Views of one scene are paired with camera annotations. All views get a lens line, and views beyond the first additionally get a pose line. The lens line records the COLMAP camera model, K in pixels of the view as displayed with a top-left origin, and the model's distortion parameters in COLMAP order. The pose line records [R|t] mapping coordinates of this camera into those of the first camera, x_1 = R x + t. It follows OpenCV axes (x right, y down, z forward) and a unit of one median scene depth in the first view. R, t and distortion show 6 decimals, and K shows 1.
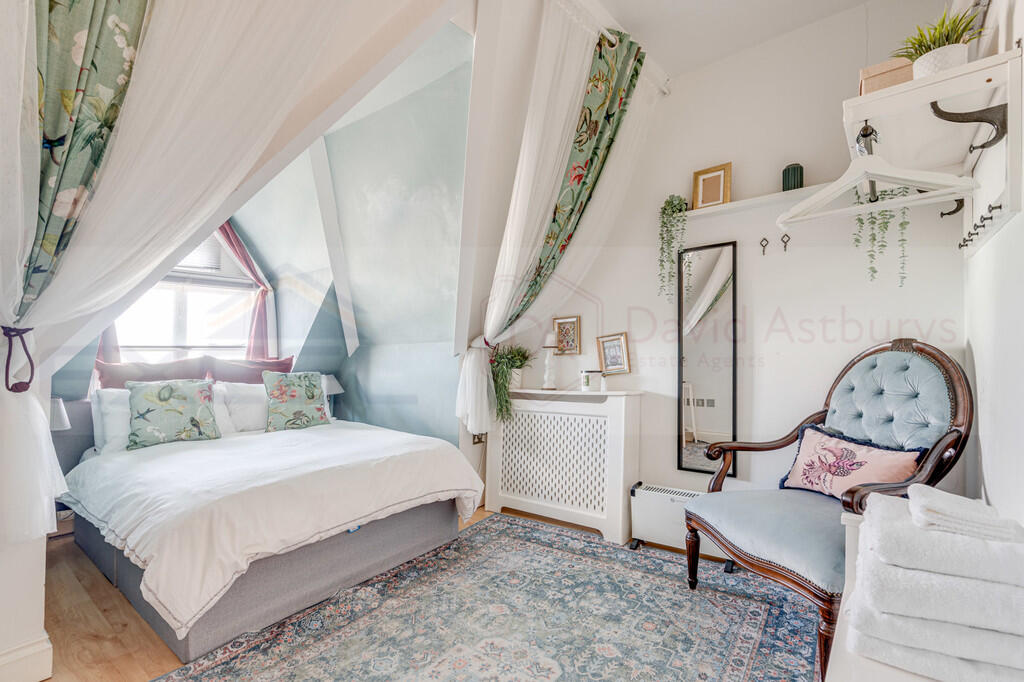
lens RADIAL K [[460.7, 0, 513.6], [0, 460.7, 321.5], [0, 0, 1]] dist [0.002184, -0.000153]
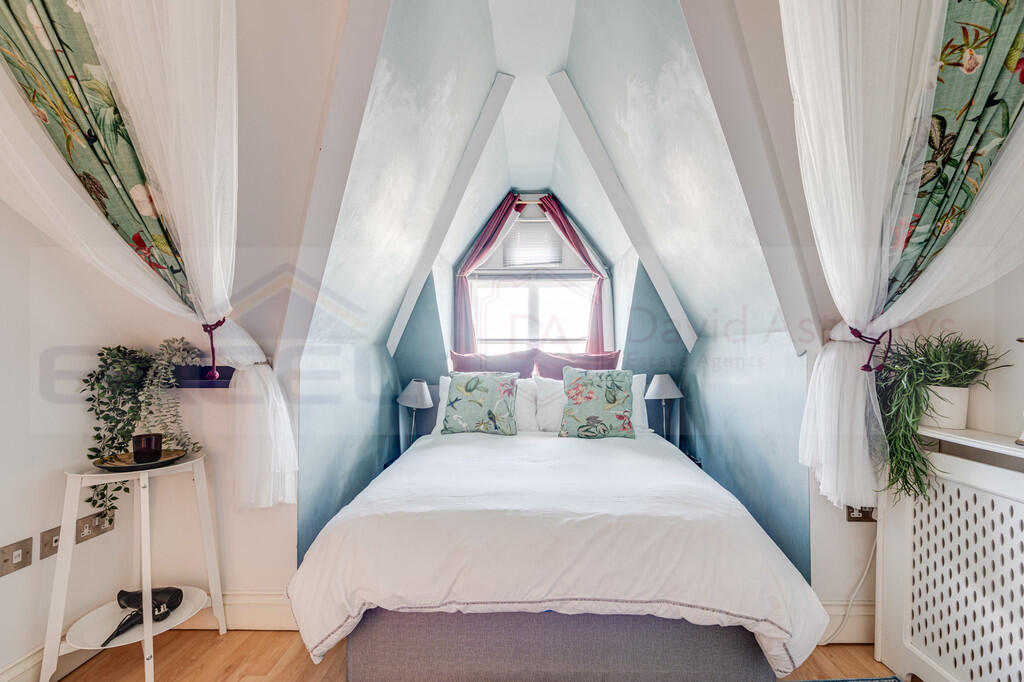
lens RADIAL K [[460.7, 0, 513.6], [0, 460.7, 321.5], [0, 0, 1]] dist [0.002184, -0.000153]
pose [[0.594515, -0.032643, -0.803421, 0.126121], [0.046164, 0.998913, -0.006425, 0.019959], [0.802758, -0.033269, 0.595376, 0.386935]]
